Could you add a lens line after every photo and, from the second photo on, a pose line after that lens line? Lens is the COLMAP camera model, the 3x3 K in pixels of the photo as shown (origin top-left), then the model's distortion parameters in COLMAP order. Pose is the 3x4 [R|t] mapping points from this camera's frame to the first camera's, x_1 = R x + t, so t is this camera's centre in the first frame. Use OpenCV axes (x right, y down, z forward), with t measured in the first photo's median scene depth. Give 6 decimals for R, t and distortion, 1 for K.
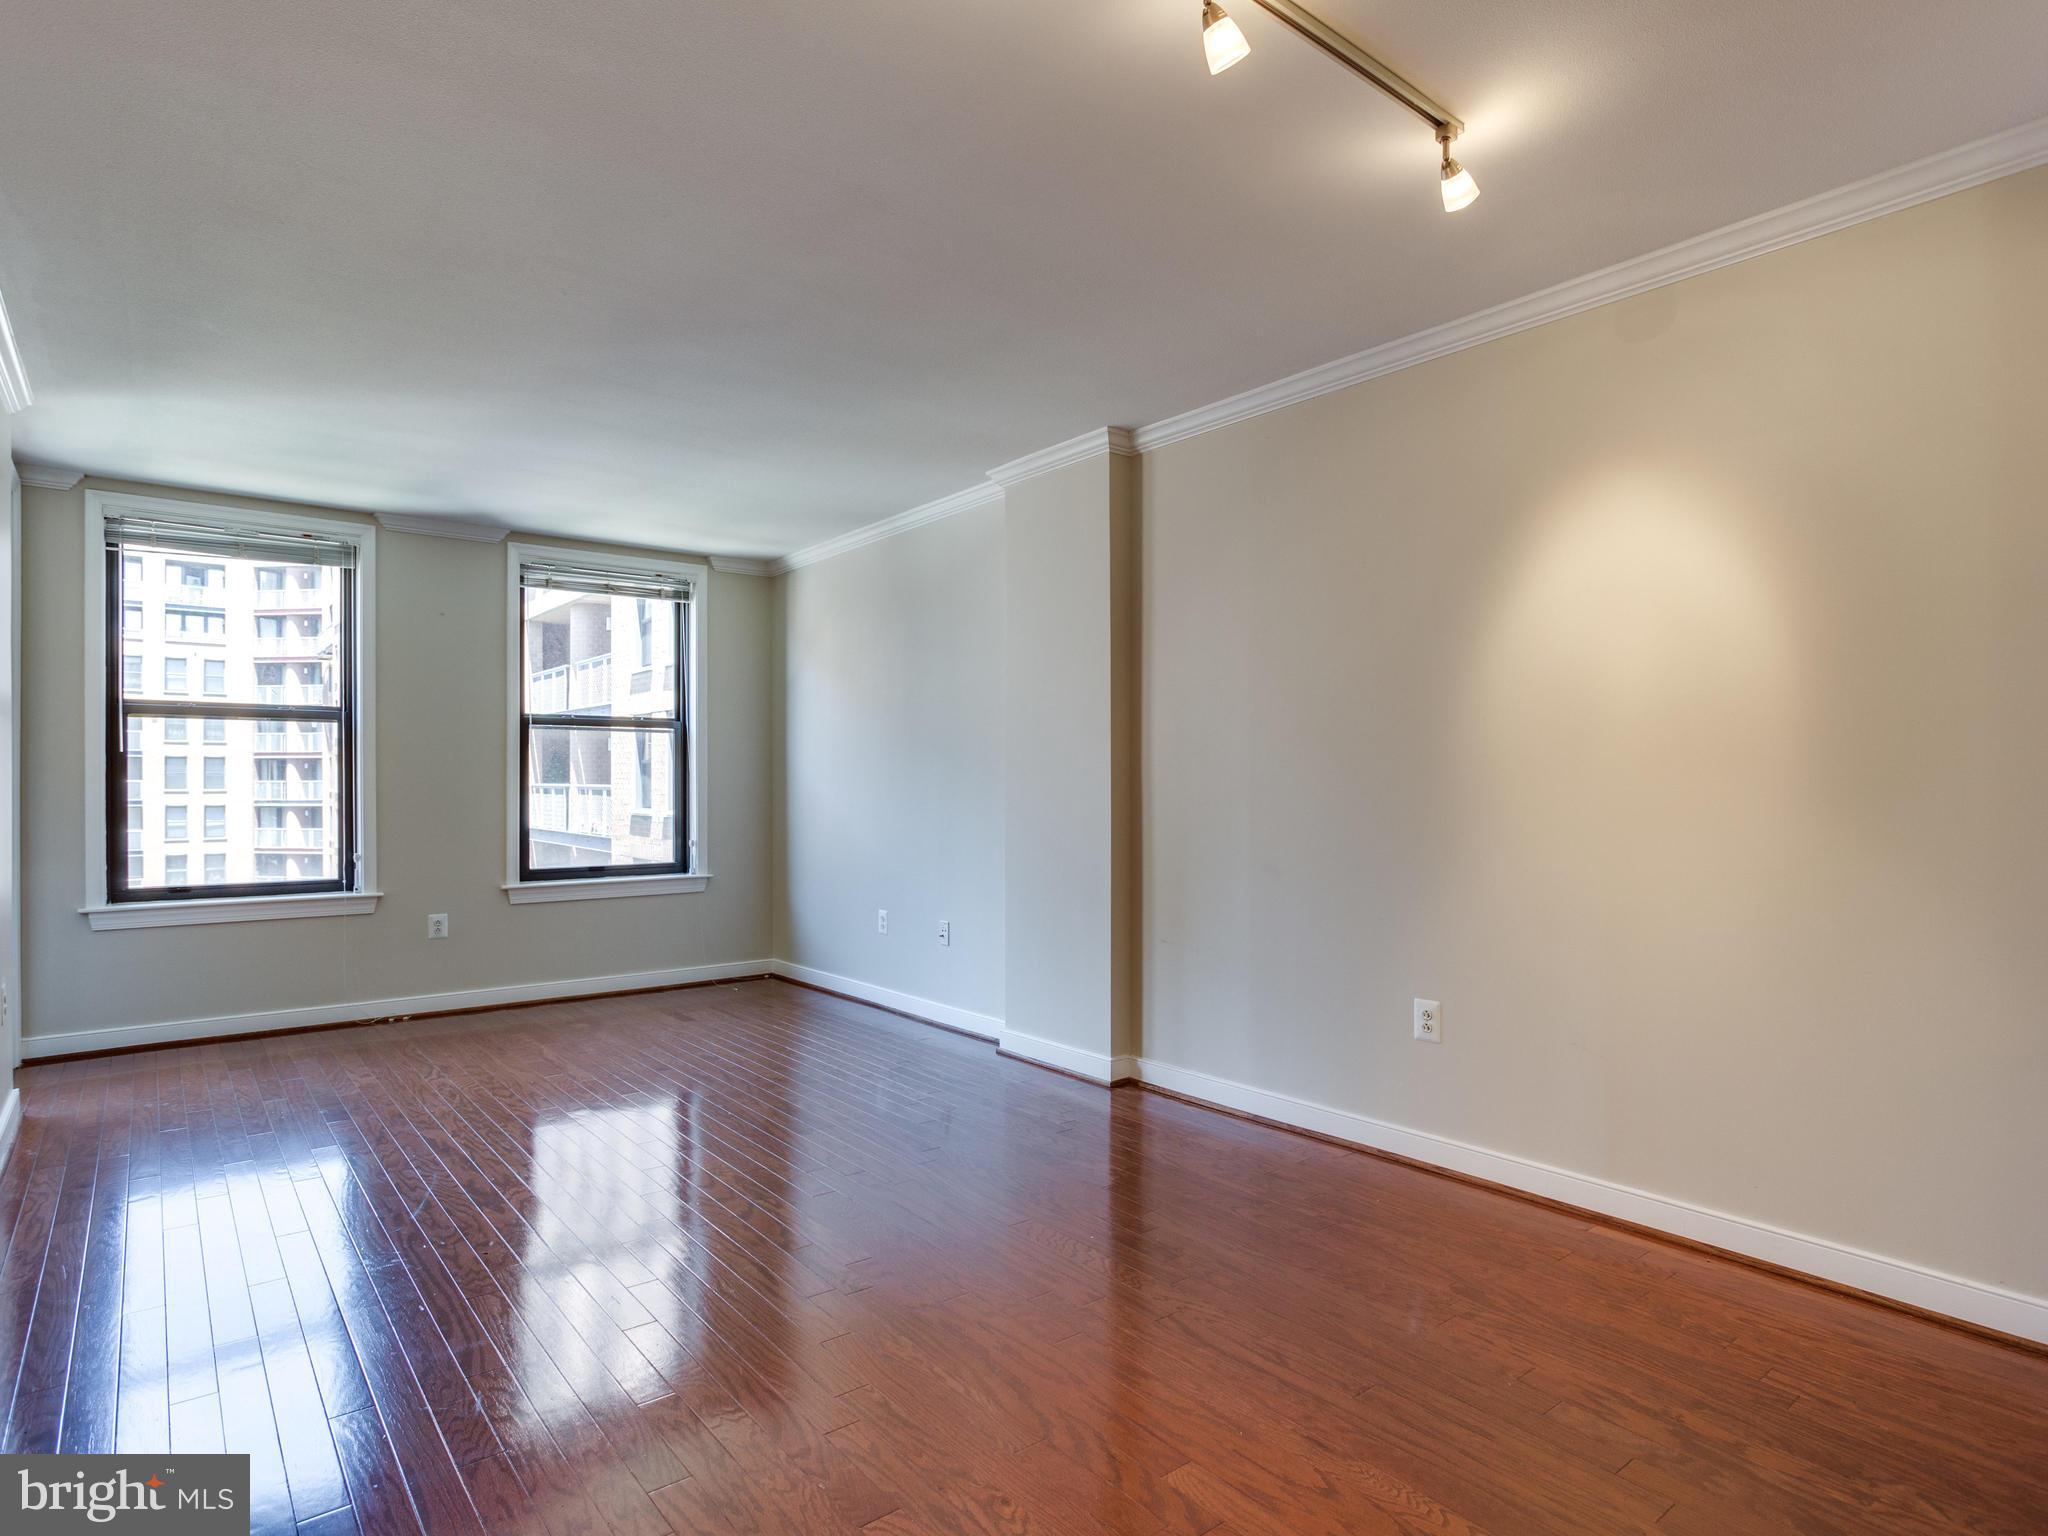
lens RADIAL K [[1106.8, 0, 1029.2], [0, 1106.8, 784.1], [0, 0, 1]] dist [-0.030661, 0.011918]
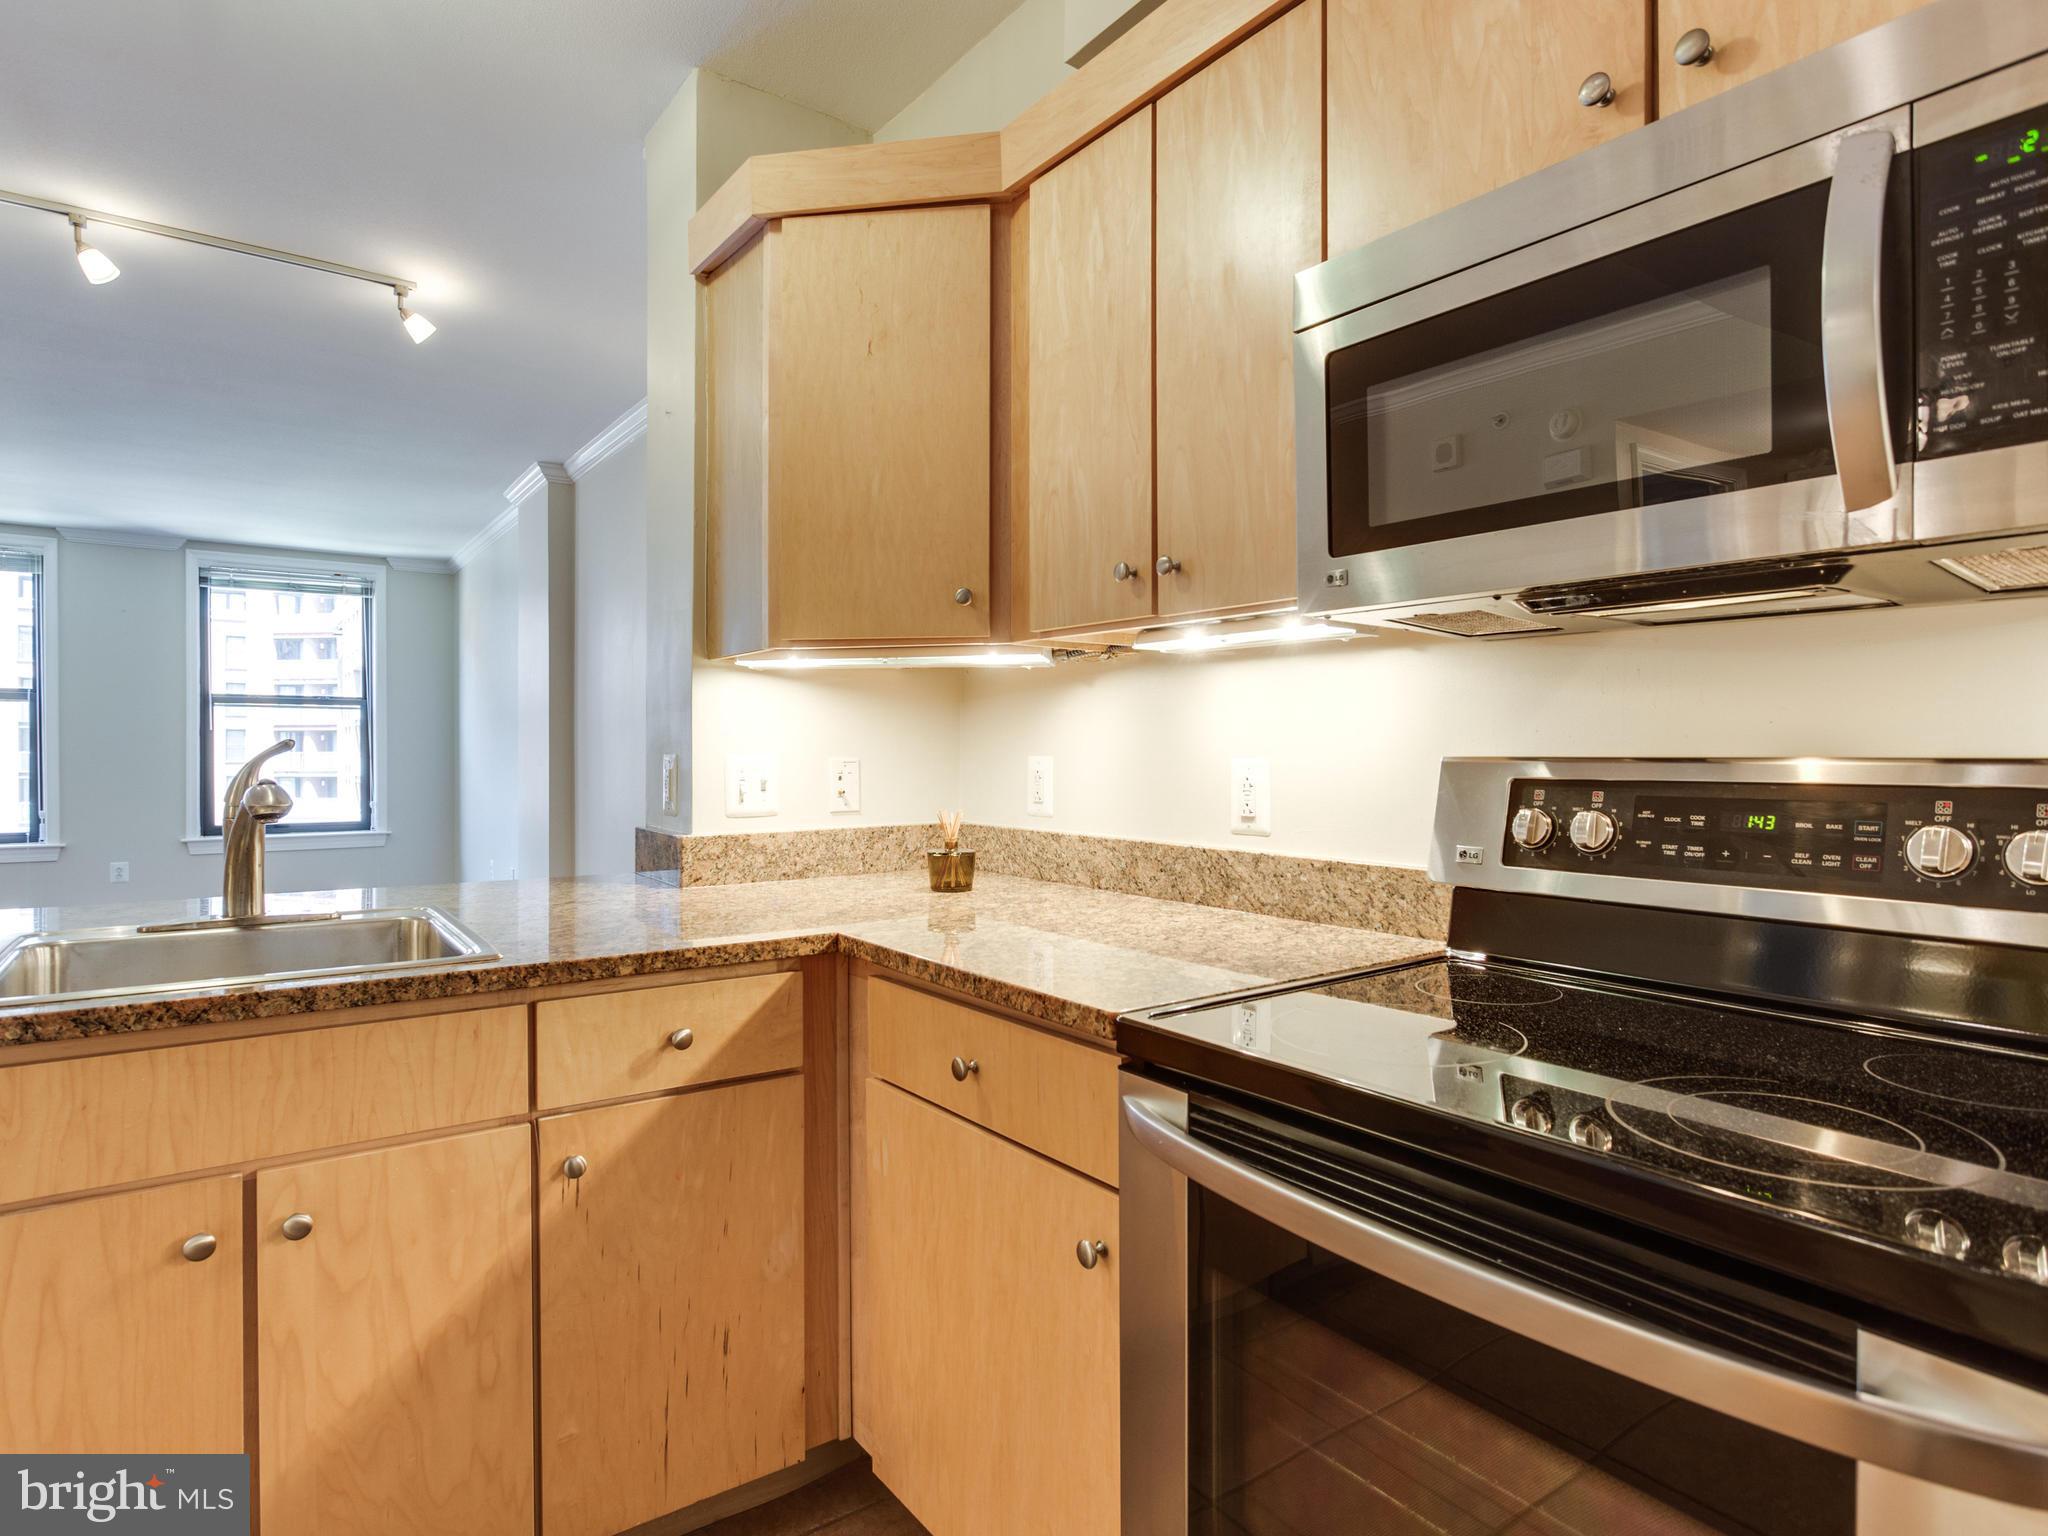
lens RADIAL K [[1111.2, 0, 1045.1], [0, 1111.2, 759.8], [0, 0, 1]] dist [-0.031647, 0.011459]
pose [[0.999504, 0.001048, -0.031487, 0.503937], [-0.000957, 0.999995, 0.002890, 0.002519], [0.031490, -0.002858, 0.999500, -0.155787]]
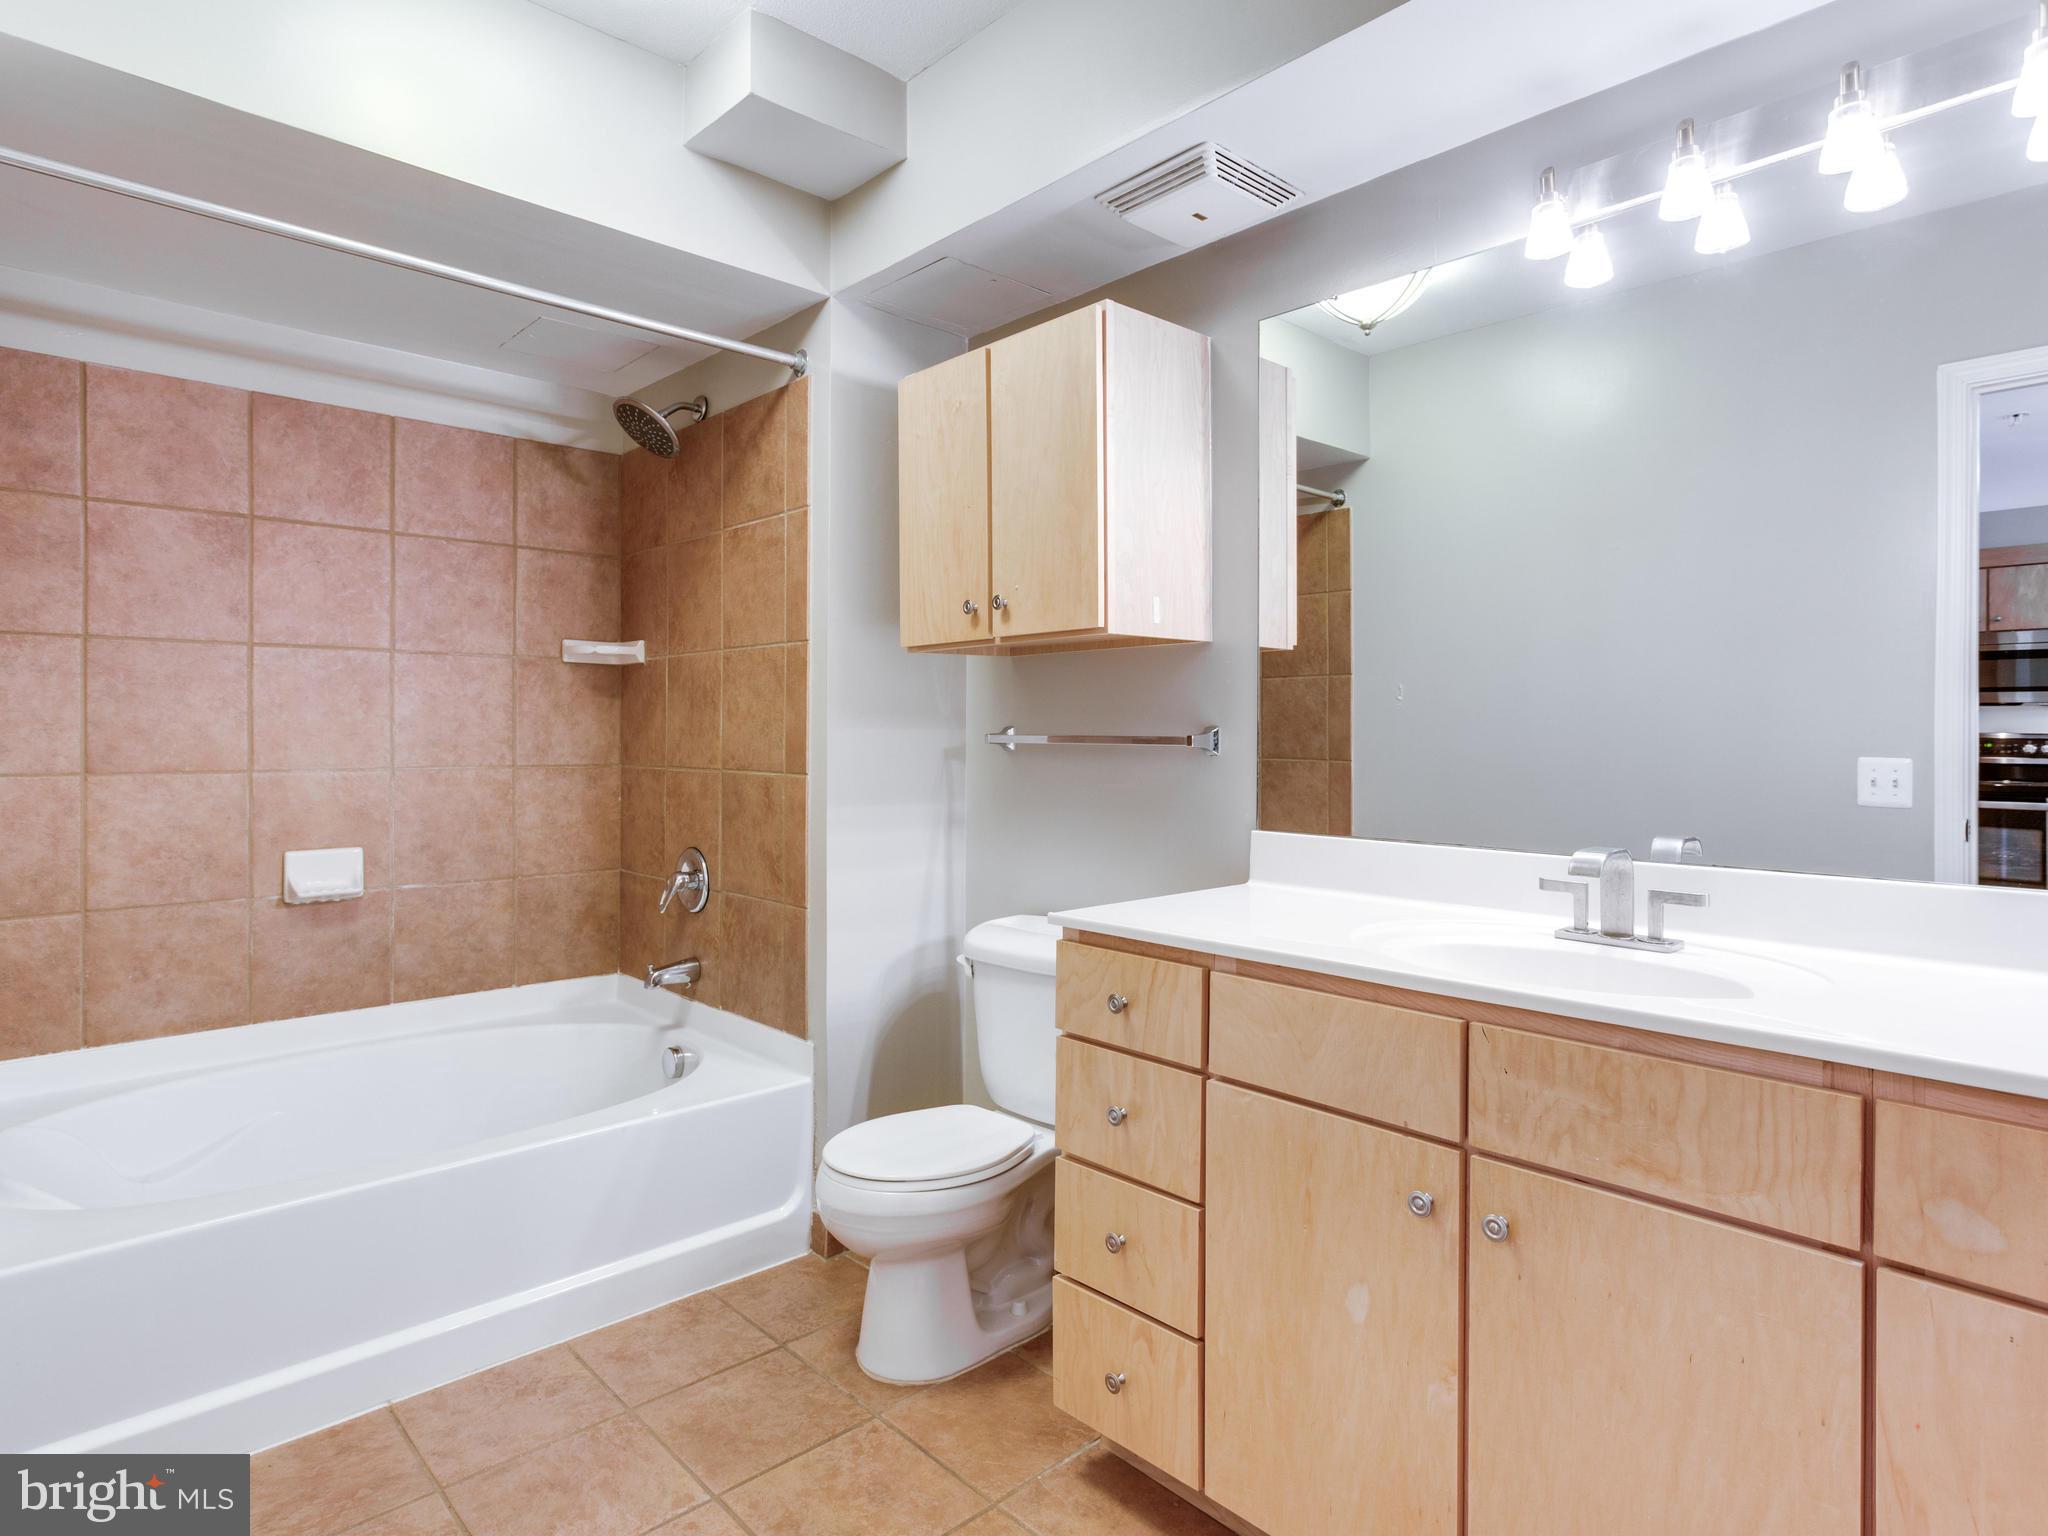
lens RADIAL K [[1104.8, 0, 1021.9], [0, 1104.8, 729.8], [0, 0, 1]] dist [-0.019233, 0.011295]
pose [[0.996436, 0.002085, 0.084331, -0.436758], [-0.001883, 0.999995, -0.002469, 0.003861], [-0.084336, 0.002302, 0.996435, -0.963477]]
